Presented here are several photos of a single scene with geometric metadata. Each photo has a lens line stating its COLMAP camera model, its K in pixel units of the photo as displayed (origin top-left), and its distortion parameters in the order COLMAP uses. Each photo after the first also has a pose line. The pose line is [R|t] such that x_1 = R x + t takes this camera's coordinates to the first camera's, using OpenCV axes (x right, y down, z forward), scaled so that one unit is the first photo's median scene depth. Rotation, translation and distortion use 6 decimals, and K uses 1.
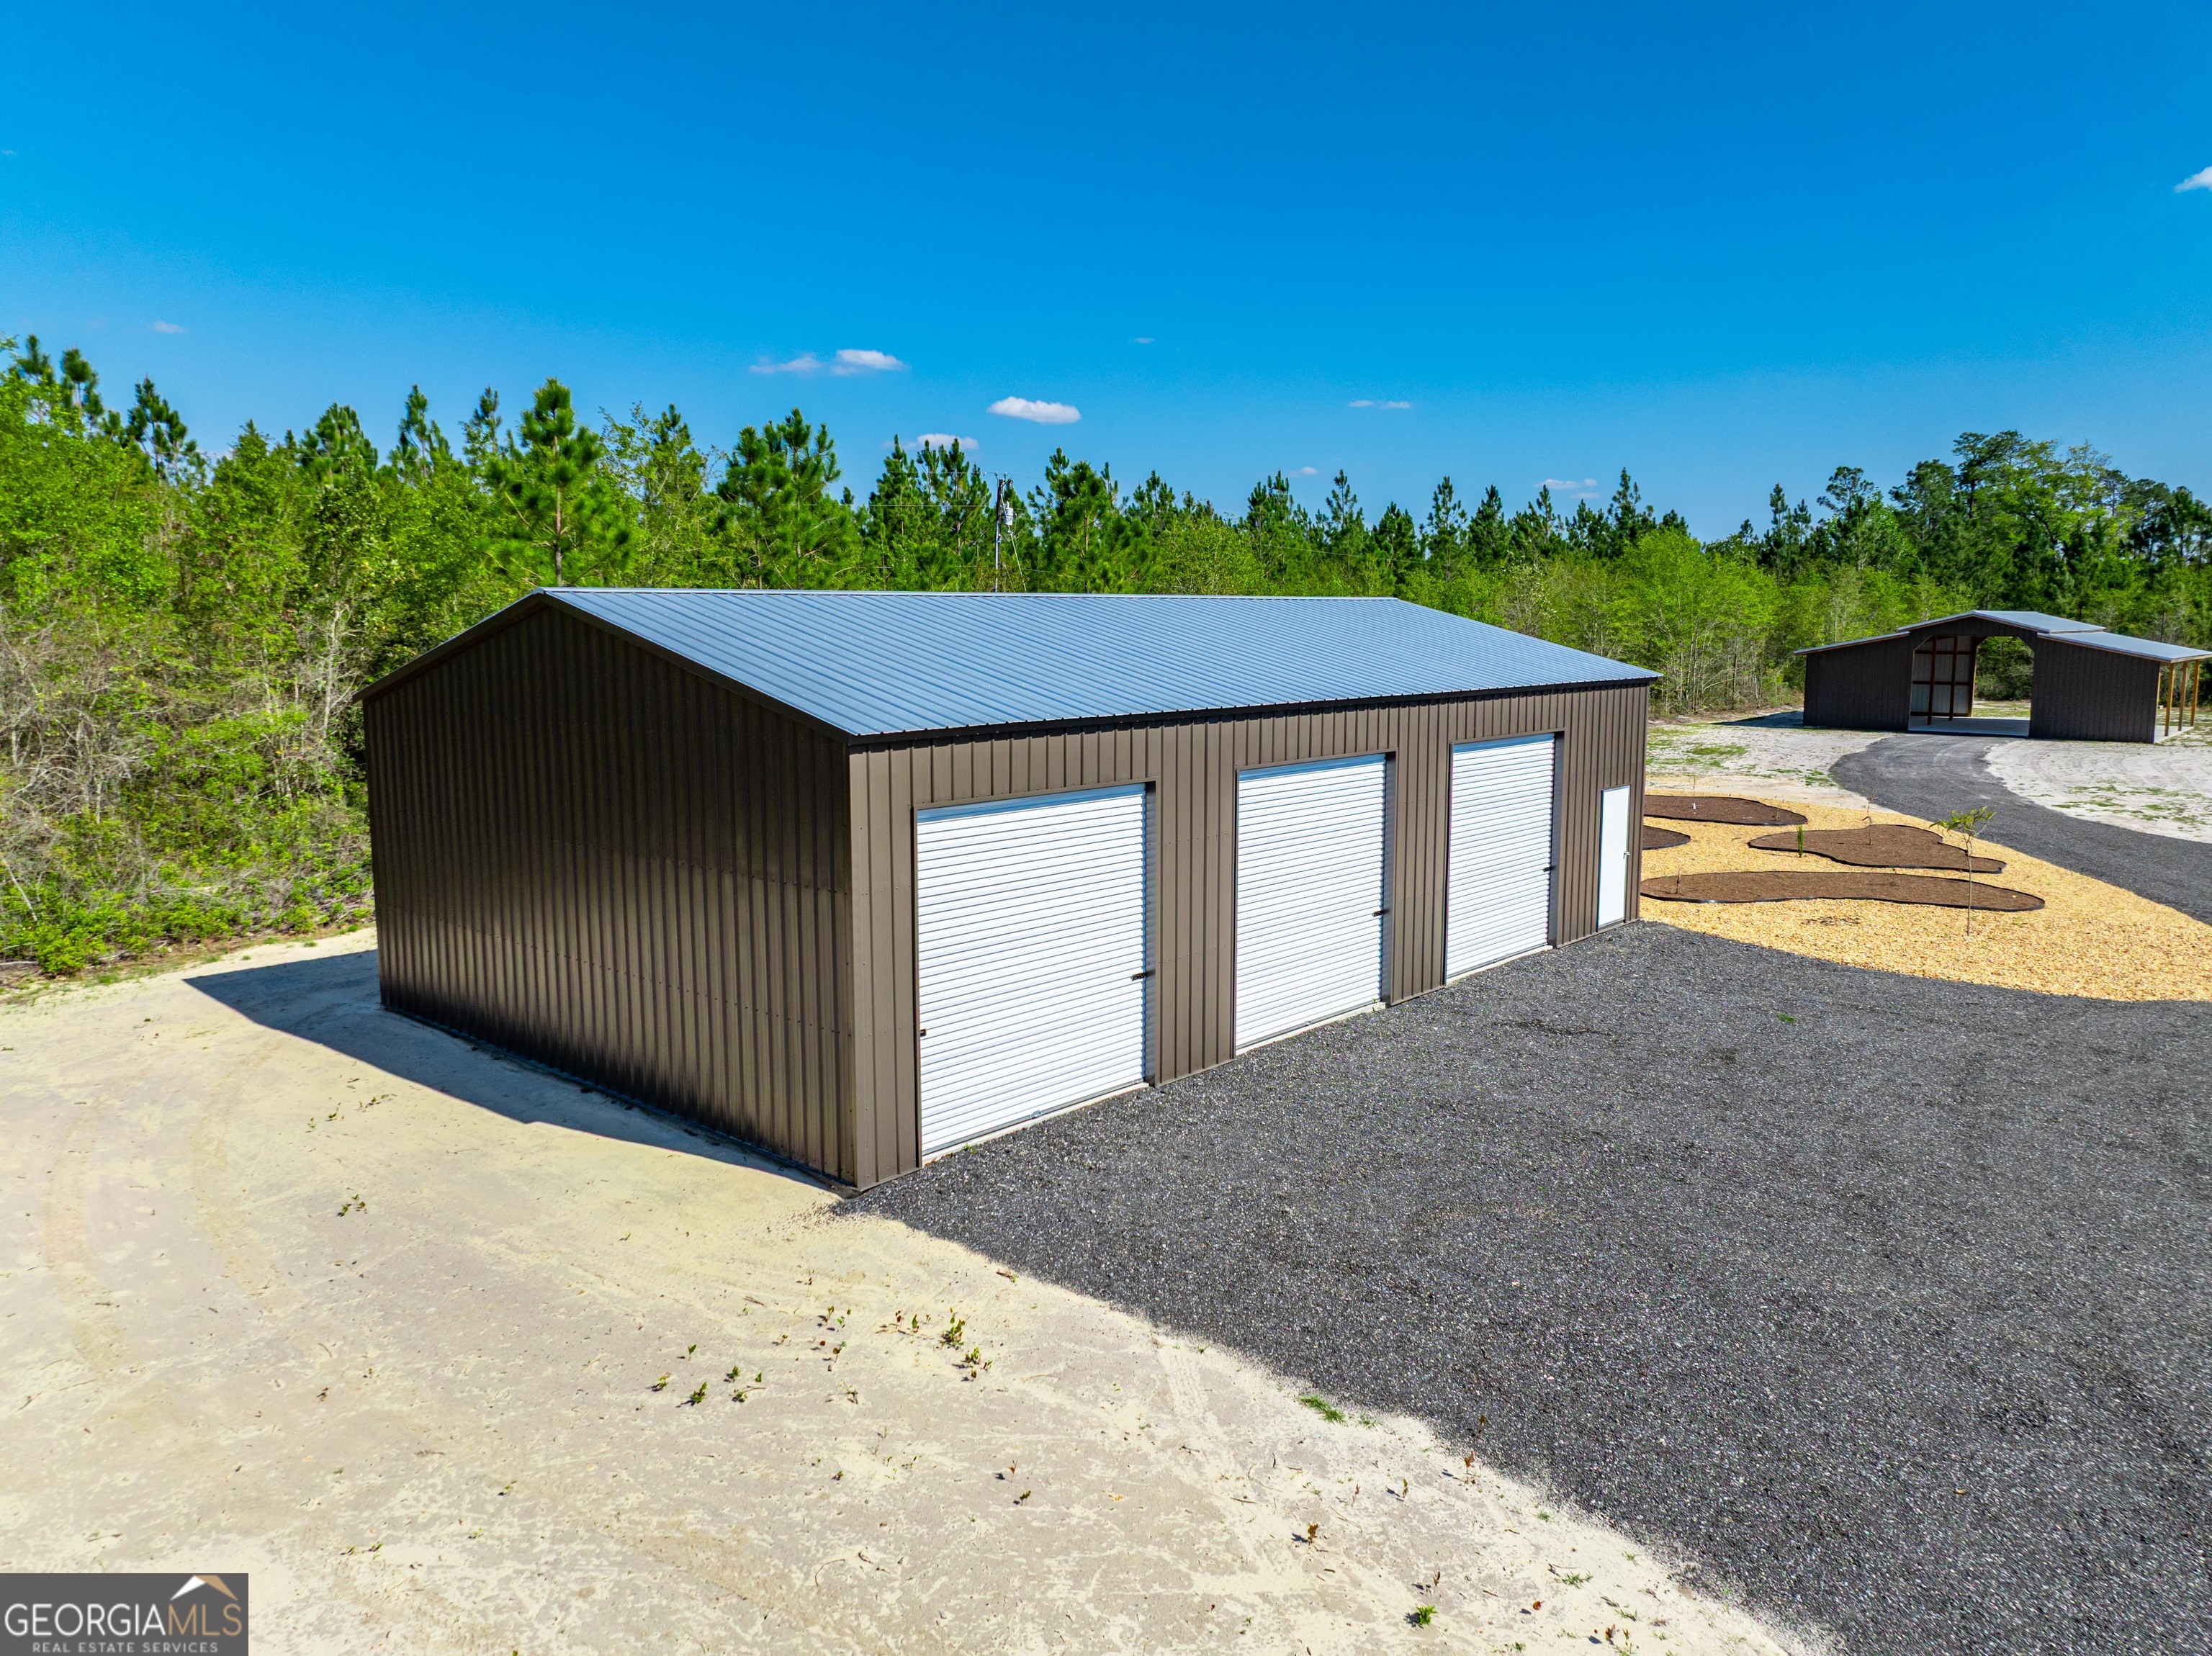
lens RADIAL K [[1557.8, 0, 1099.5], [0, 1557.8, 828.1], [0, 0, 1]] dist [-0.037373, -0.001832]
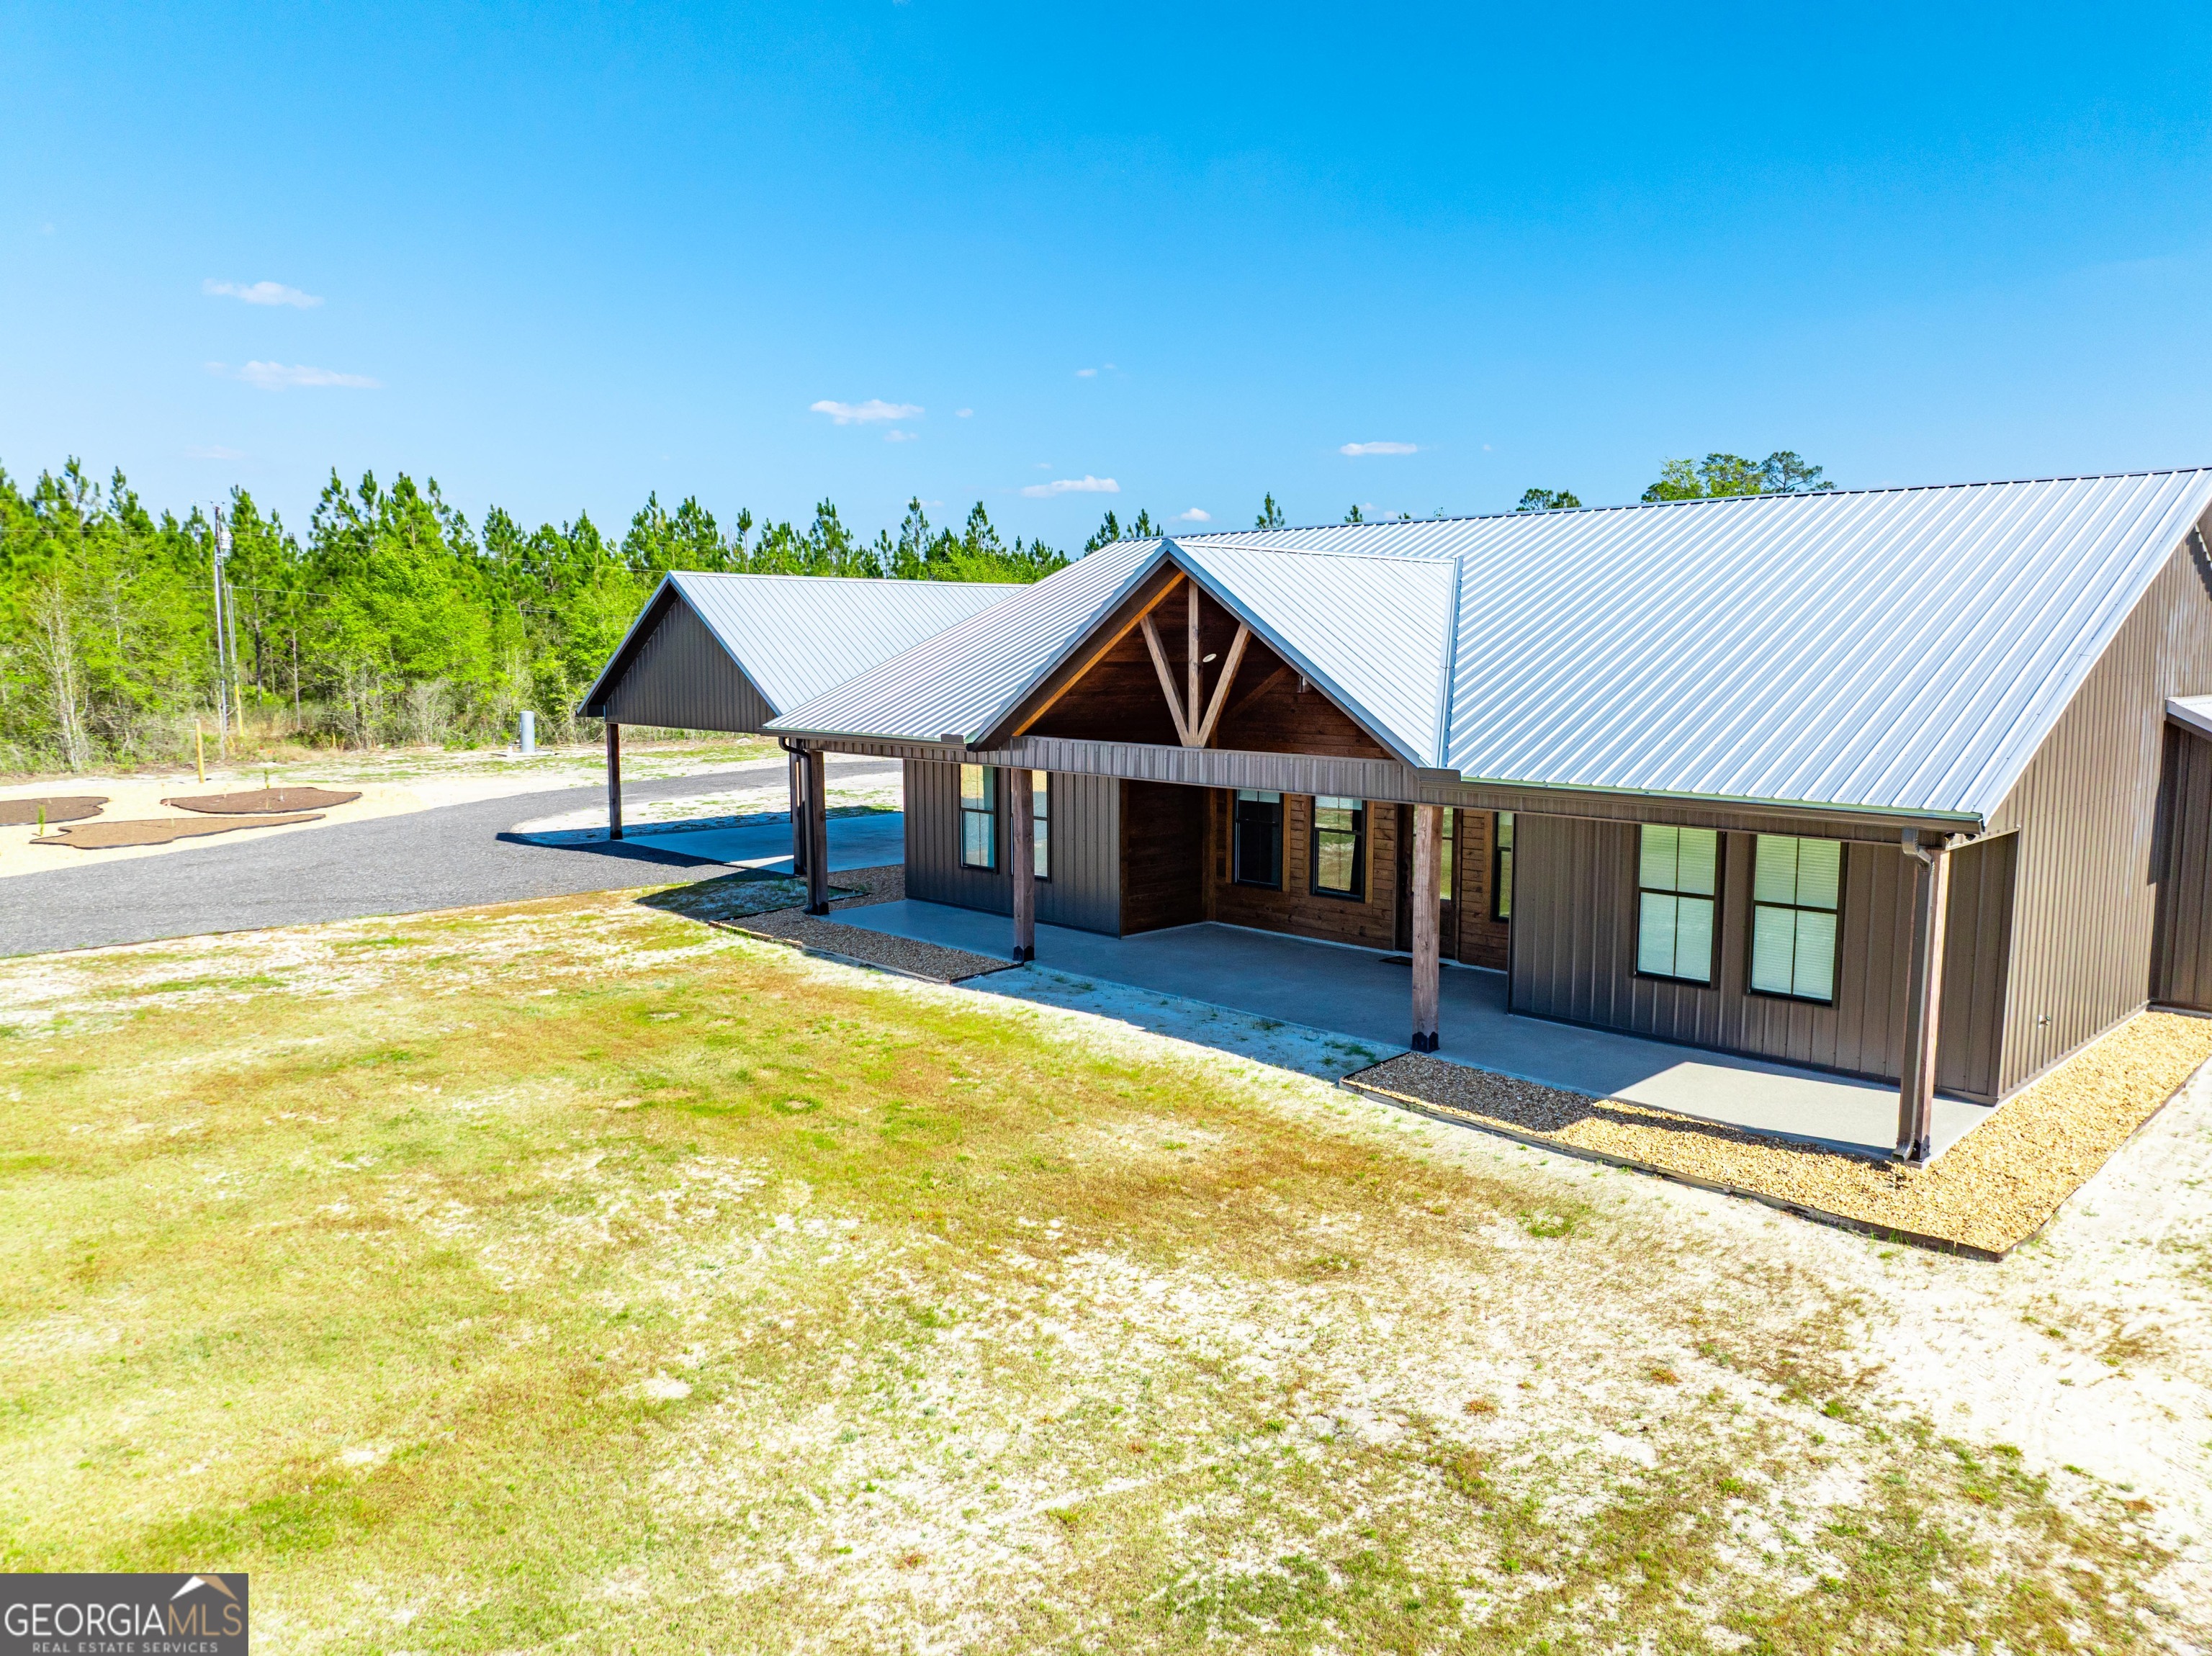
lens RADIAL K [[1557.8, 0, 1099.5], [0, 1557.8, 828.1], [0, 0, 1]] dist [-0.037373, -0.001832]
pose [[0.996156, 0.011506, -0.086835, 1.973951], [-0.013430, 0.999676, -0.021606, 0.040309], [0.086558, 0.022689, 0.995988, -0.012830]]
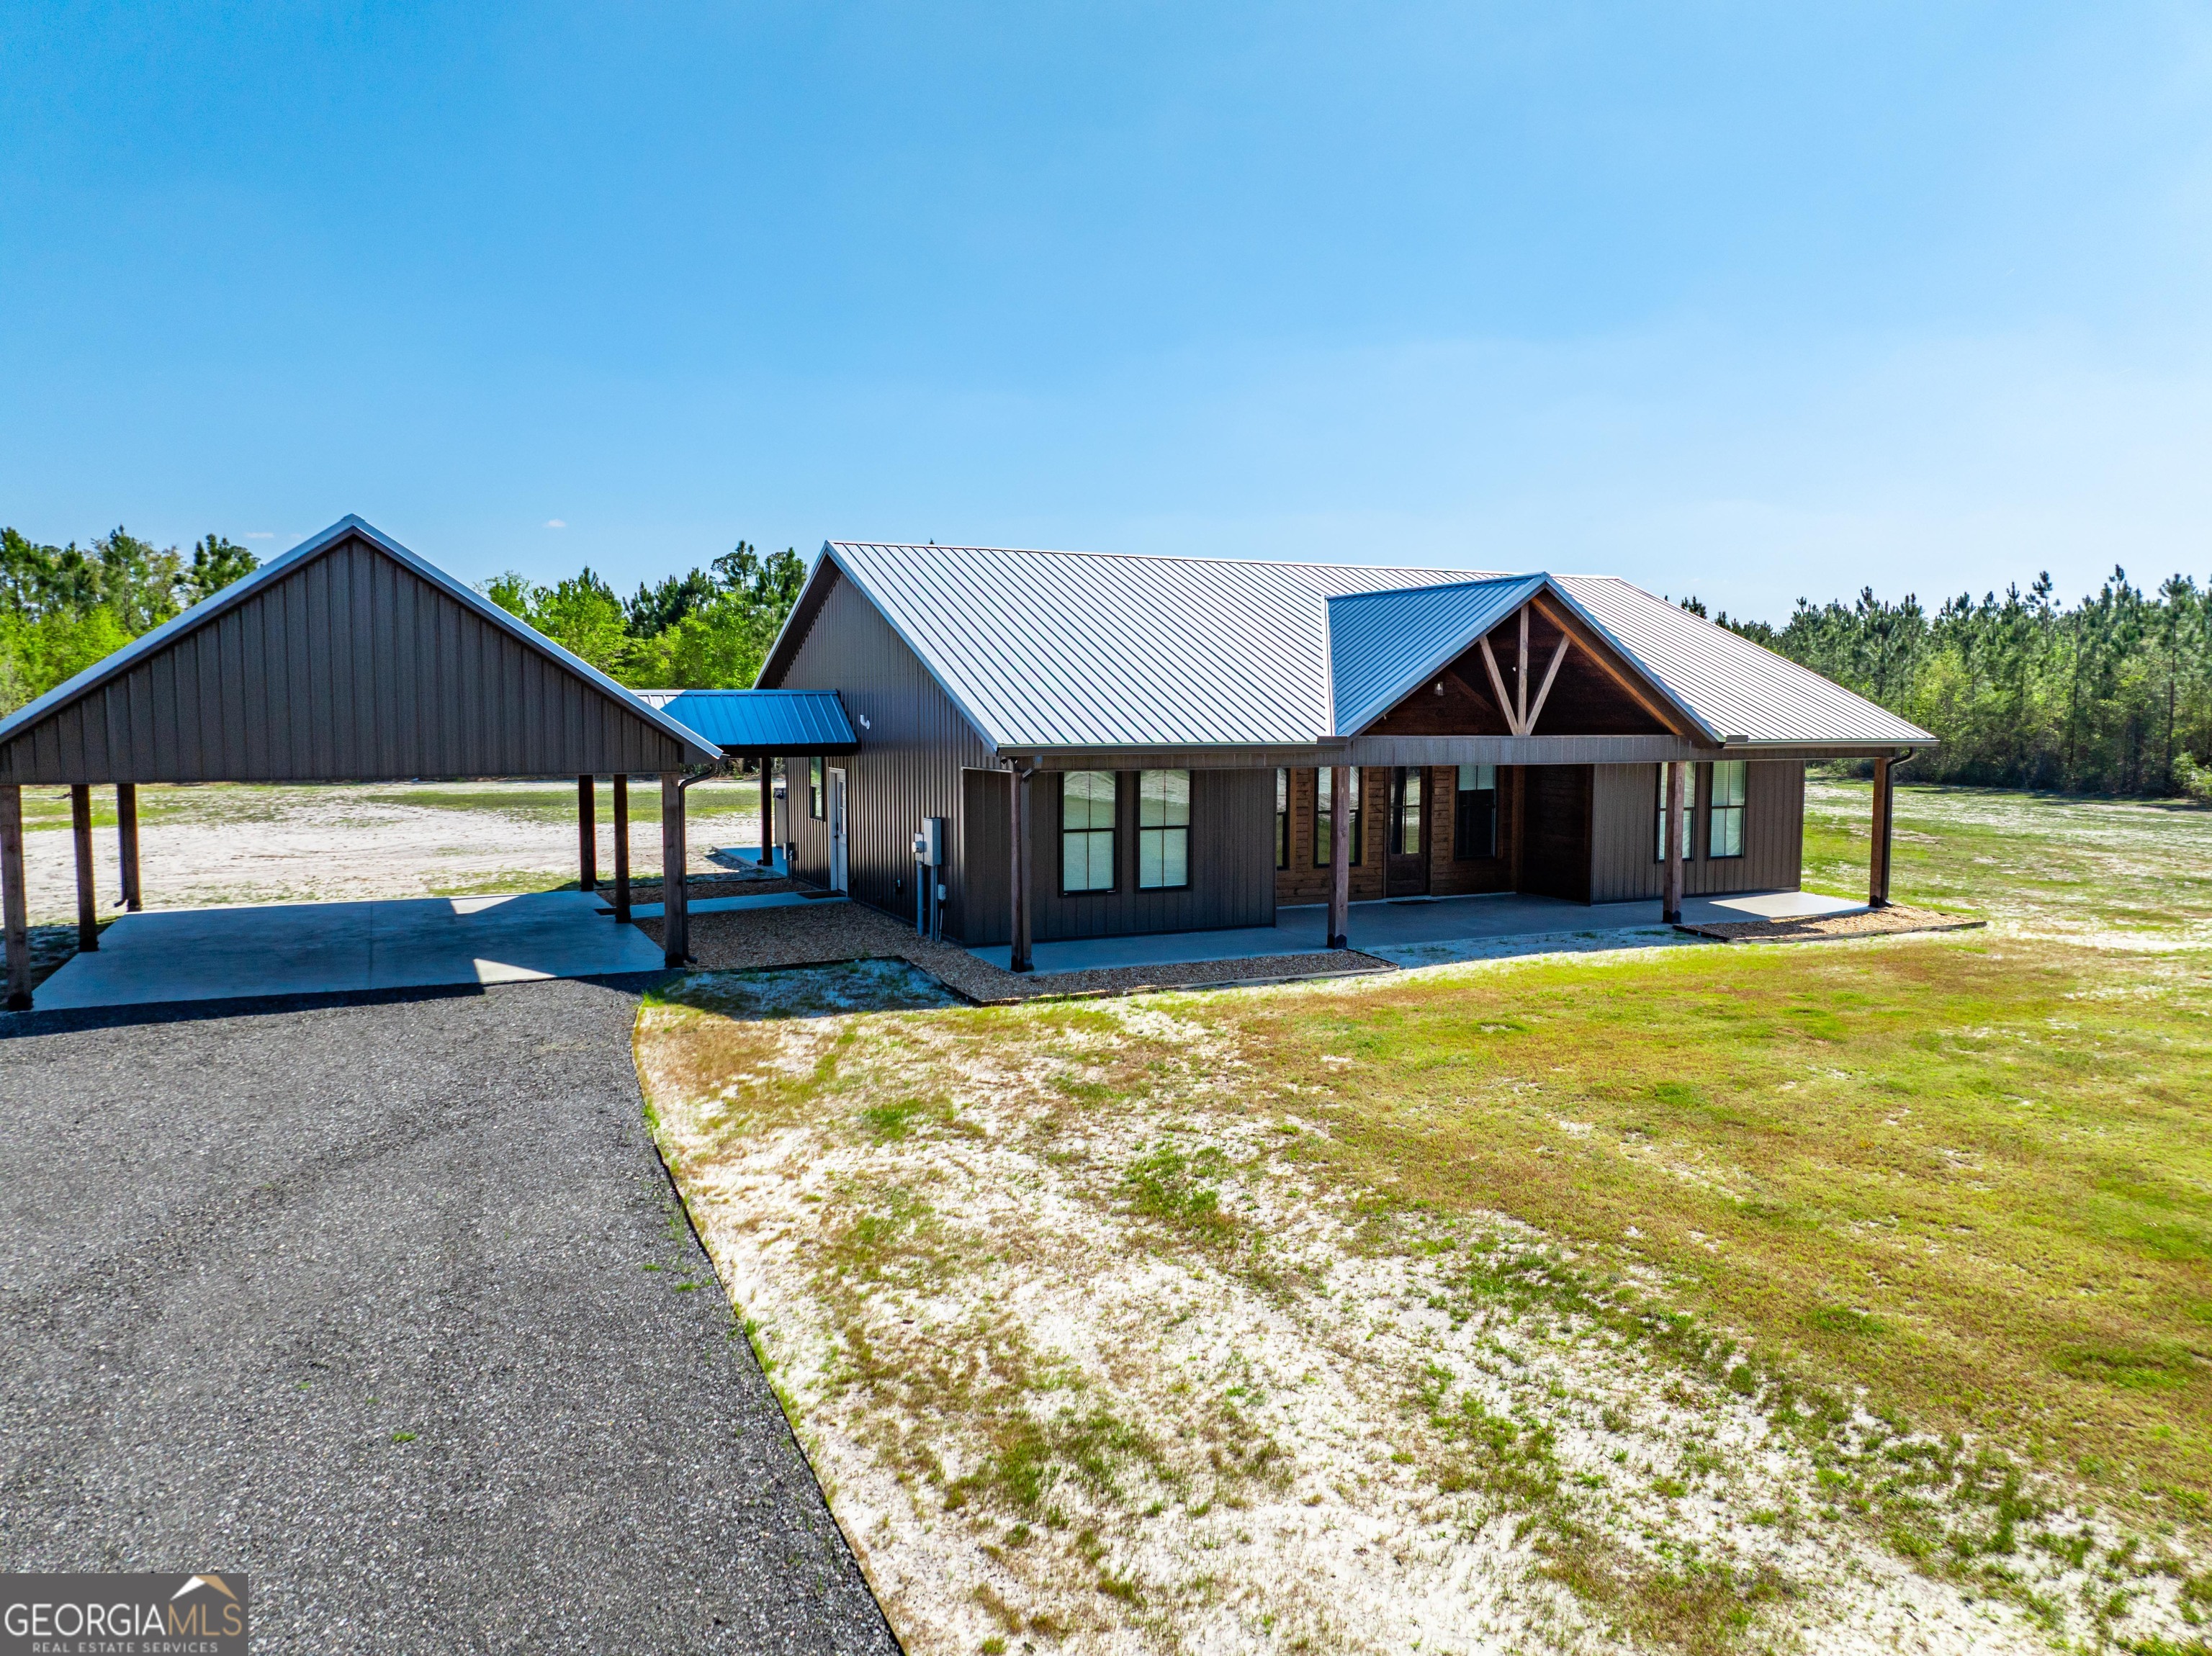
lens RADIAL K [[1557.8, 0, 1099.5], [0, 1557.8, 828.1], [0, 0, 1]] dist [-0.037373, -0.001832]
pose [[0.401896, -0.070679, 0.912953, 0.833669], [0.123212, 0.992124, 0.022569, -0.019518], [-0.907358, 0.103416, 0.407439, 0.671842]]
